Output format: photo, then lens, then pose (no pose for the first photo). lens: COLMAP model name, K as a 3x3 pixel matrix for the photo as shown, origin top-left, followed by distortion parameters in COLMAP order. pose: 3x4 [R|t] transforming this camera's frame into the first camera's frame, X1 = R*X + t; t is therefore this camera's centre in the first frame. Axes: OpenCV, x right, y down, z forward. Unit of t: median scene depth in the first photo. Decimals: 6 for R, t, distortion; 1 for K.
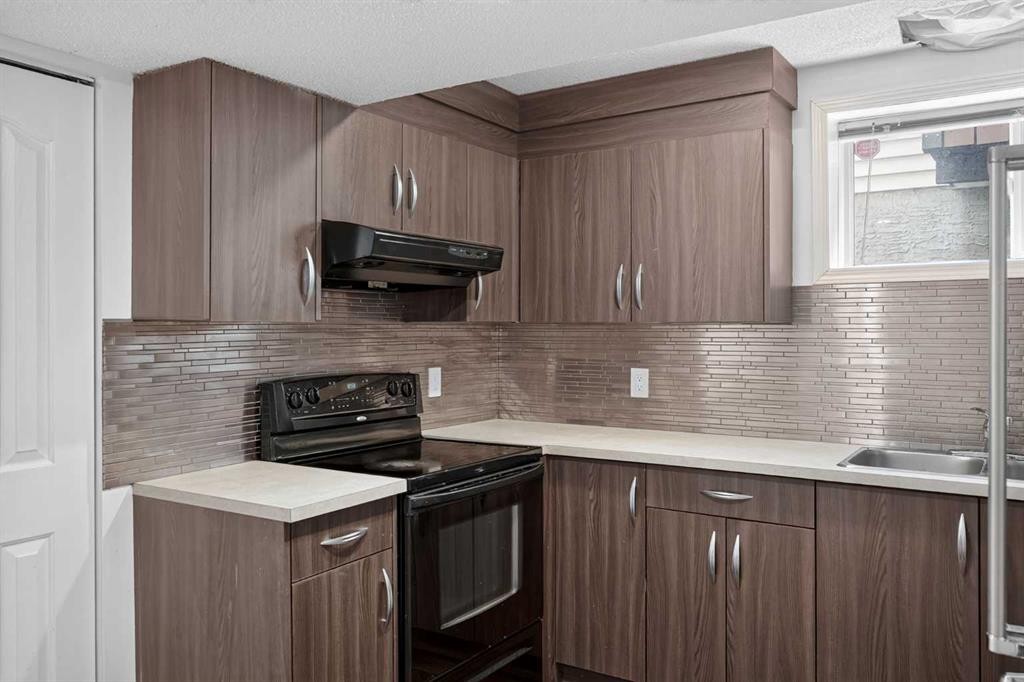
lens RADIAL K [[808.7, 0, 510.7], [0, 808.7, 335.2], [0, 0, 1]] dist [0.001138, 0.001706]
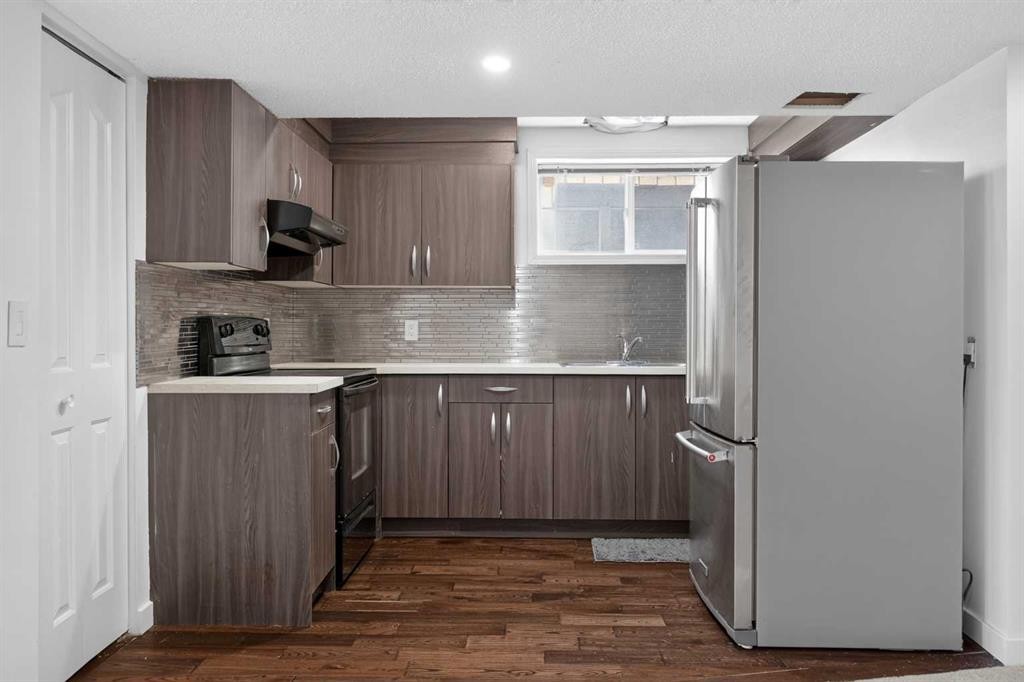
lens RADIAL K [[782.2, 0, 512.3], [0, 782.2, 351.9], [0, 0, 1]] dist [-0.002714, 0.004408]
pose [[0.852228, -0.014528, 0.522969, -0.512093], [0.002745, 0.999725, 0.023299, 0.081528], [-0.523163, -0.018421, 0.852033, -0.337231]]
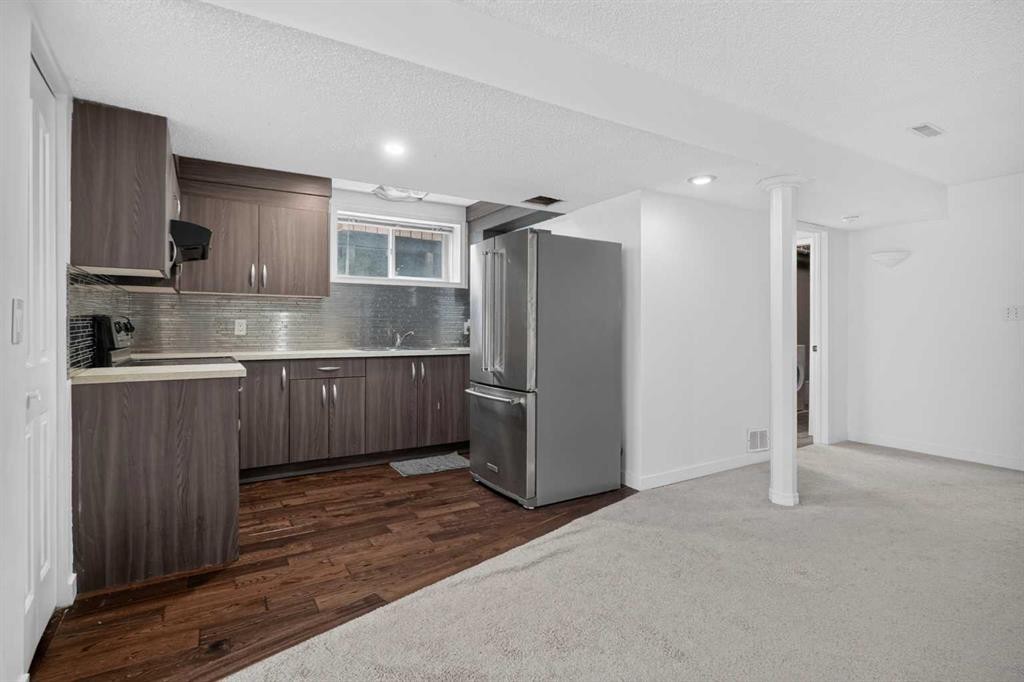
lens RADIAL K [[492.8, 0, 503.9], [0, 492.8, 338.3], [0, 0, 1]] dist [0.000248, 0.001743]
pose [[0.443019, -0.020128, 0.896286, -0.750875], [0.003331, 0.999778, 0.020806, 0.078691], [-0.896506, -0.006232, 0.442988, -0.083058]]
